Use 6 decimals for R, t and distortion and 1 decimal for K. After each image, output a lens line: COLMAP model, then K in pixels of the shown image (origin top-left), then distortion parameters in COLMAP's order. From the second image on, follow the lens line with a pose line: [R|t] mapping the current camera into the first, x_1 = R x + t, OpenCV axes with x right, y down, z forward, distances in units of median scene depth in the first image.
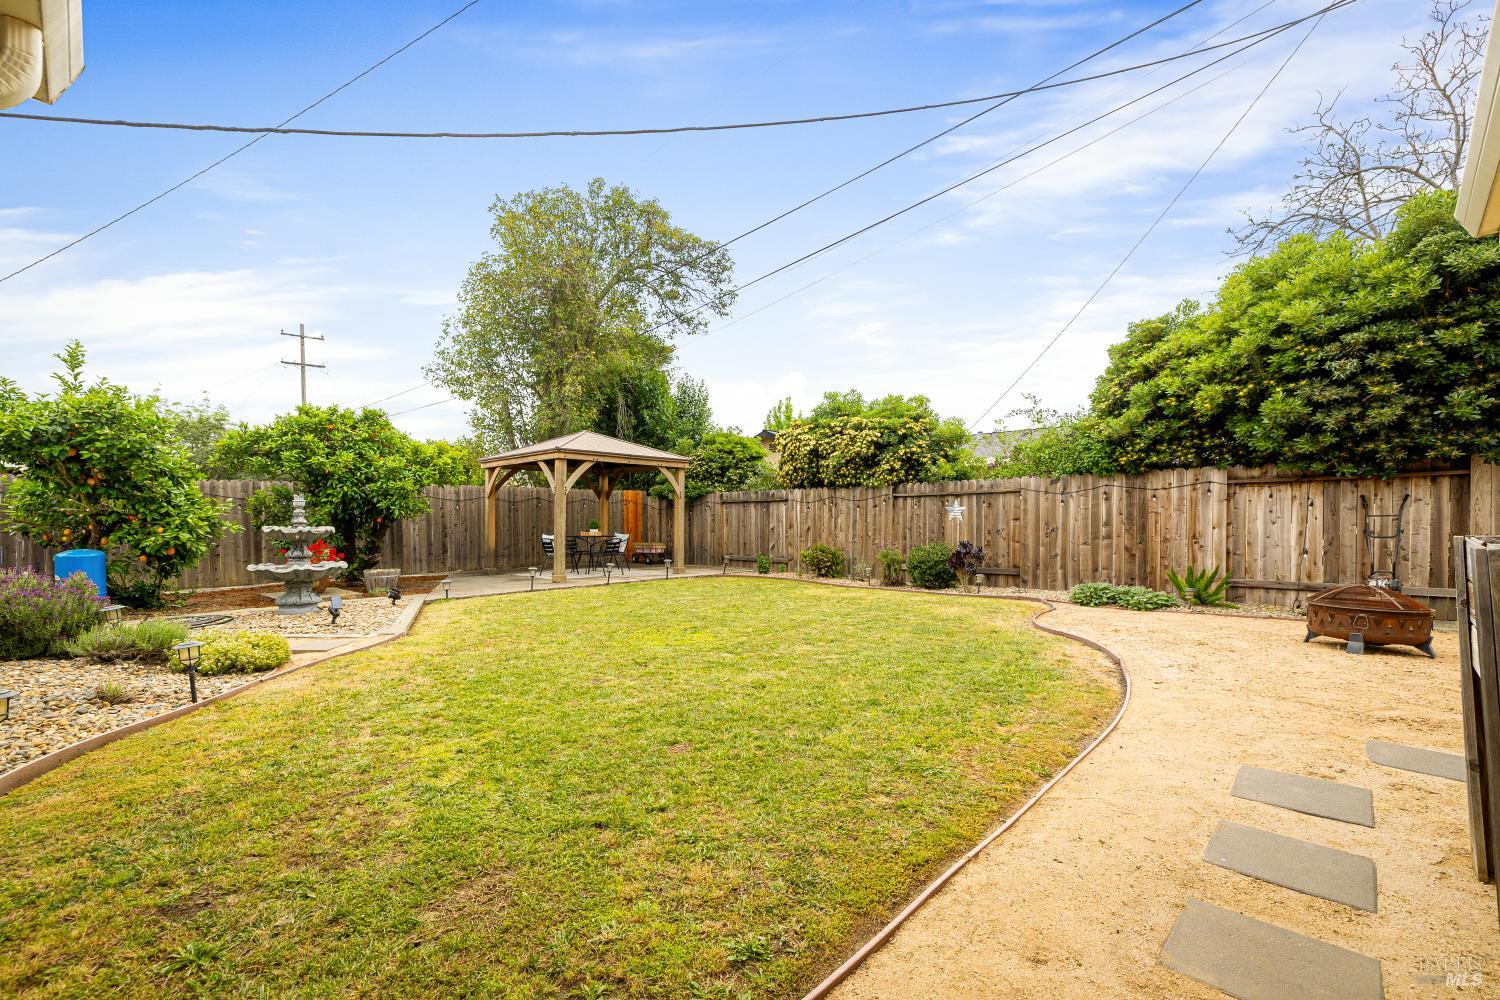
lens RADIAL K [[643.7, 0, 725.3], [0, 643.7, 531.5], [0, 0, 1]] dist [0.003568, -0.001447]
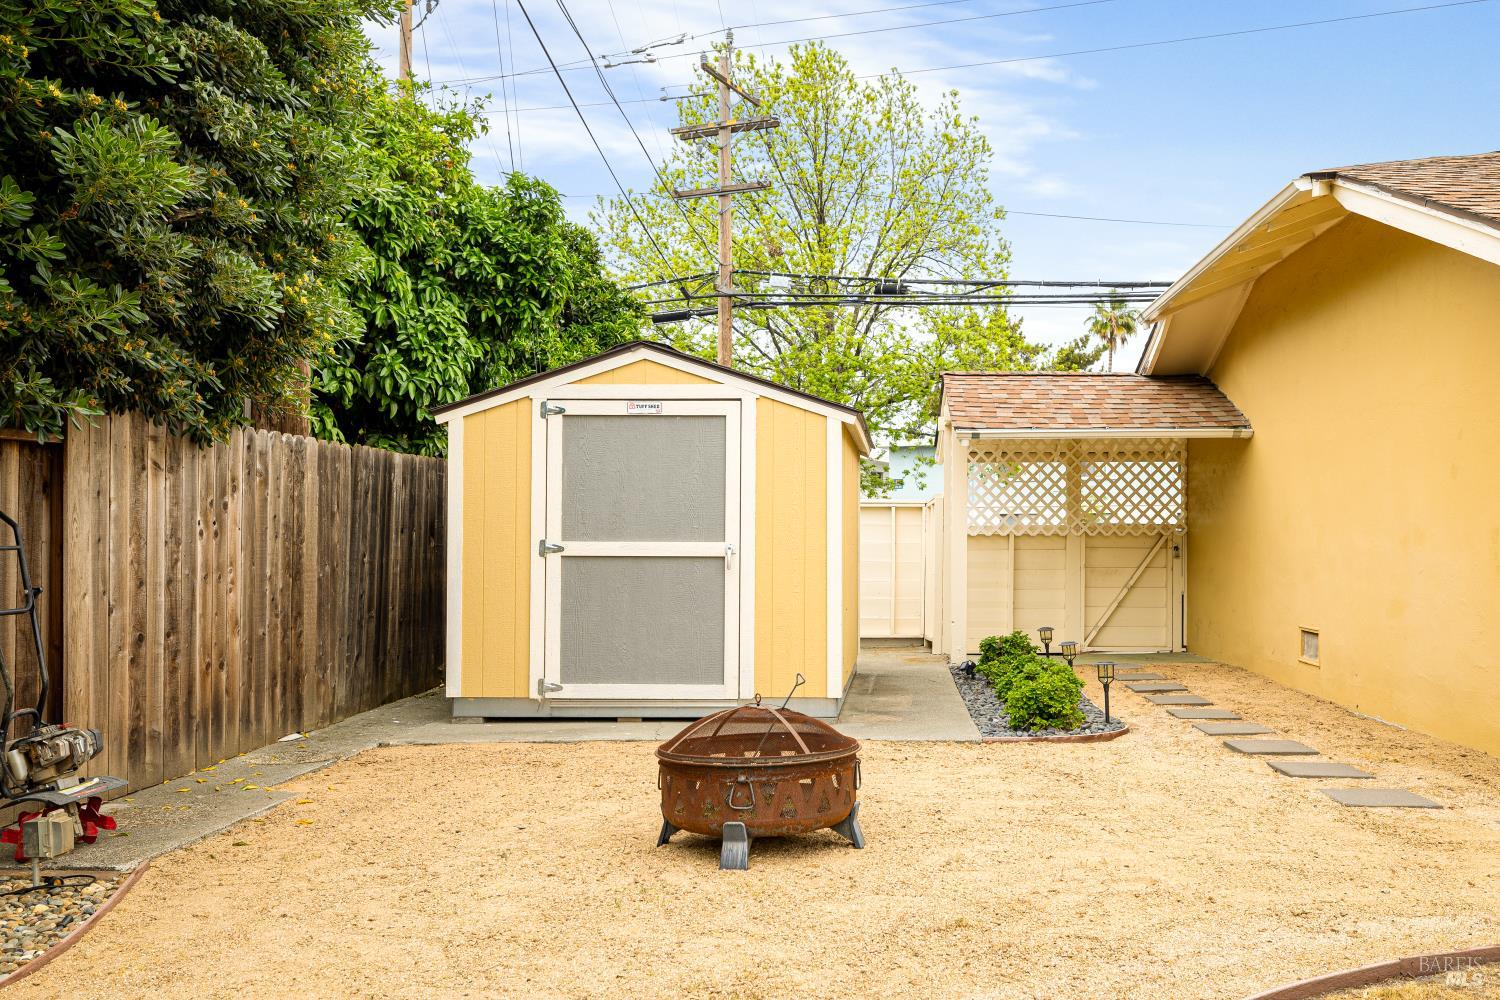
lens RADIAL K [[1233.8, 0, 878.6], [0, 1233.8, 531.8], [0, 0, 1]] dist [0.000594, -0.000879]
pose [[-0.718229, 0.008489, 0.695755, 0.157949], [0.011877, 0.999929, 0.000060, -0.017977], [-0.695705, 0.008307, -0.718279, 0.738276]]
